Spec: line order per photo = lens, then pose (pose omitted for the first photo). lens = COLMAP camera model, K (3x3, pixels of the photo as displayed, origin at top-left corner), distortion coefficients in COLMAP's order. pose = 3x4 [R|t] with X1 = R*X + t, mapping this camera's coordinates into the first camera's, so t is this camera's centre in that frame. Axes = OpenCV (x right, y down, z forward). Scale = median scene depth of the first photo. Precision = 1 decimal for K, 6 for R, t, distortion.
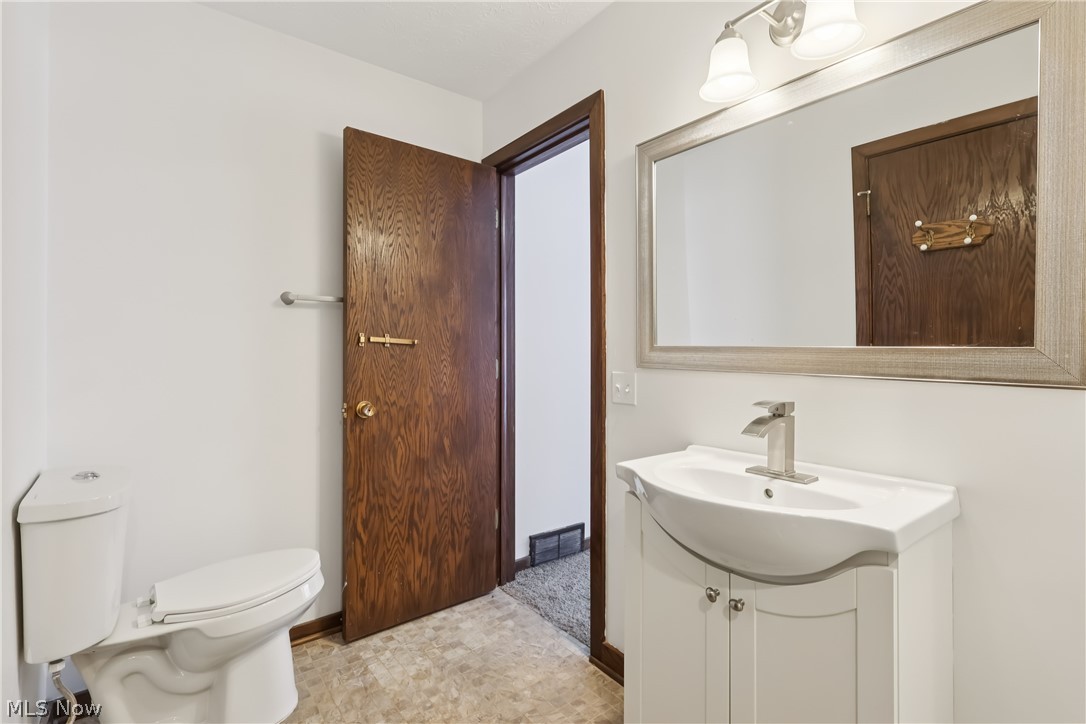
lens RADIAL K [[505.8, 0, 541.8], [0, 505.8, 358.2], [0, 0, 1]] dist [-0.001389, 0.000290]
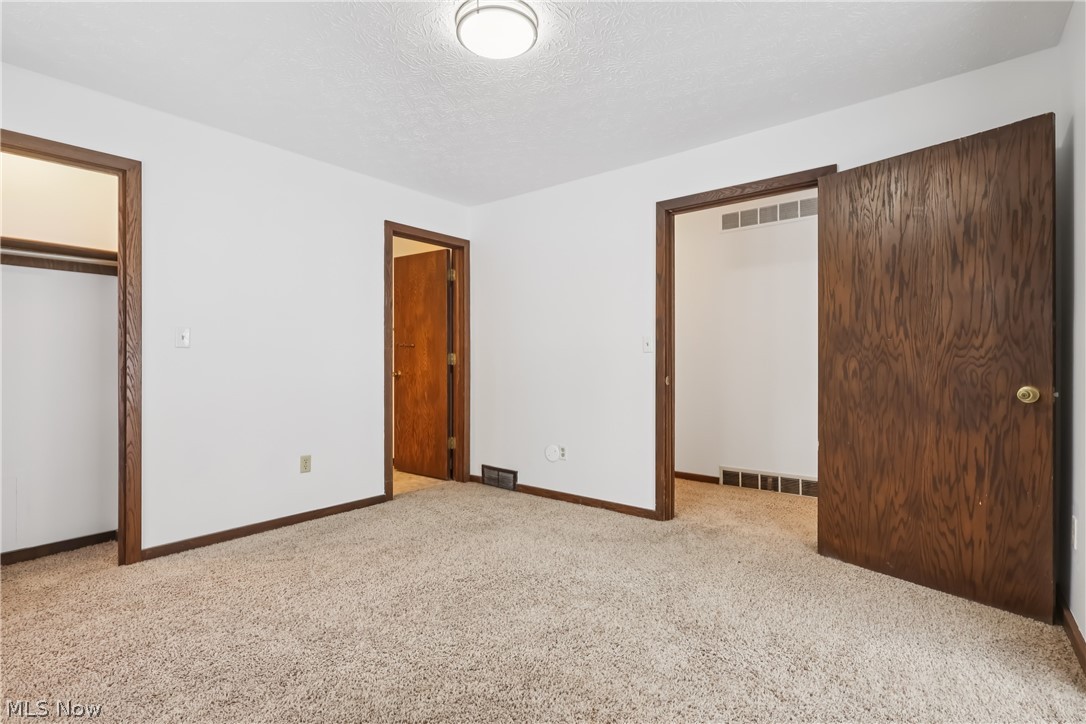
lens RADIAL K [[505.8, 0, 541.8], [0, 505.8, 358.2], [0, 0, 1]] dist [-0.001389, 0.000290]
pose [[0.240692, -0.006724, -0.970578, 1.883338], [-0.006921, 0.999939, -0.008643, 0.035745], [0.970577, 0.008798, 0.240631, 0.952318]]
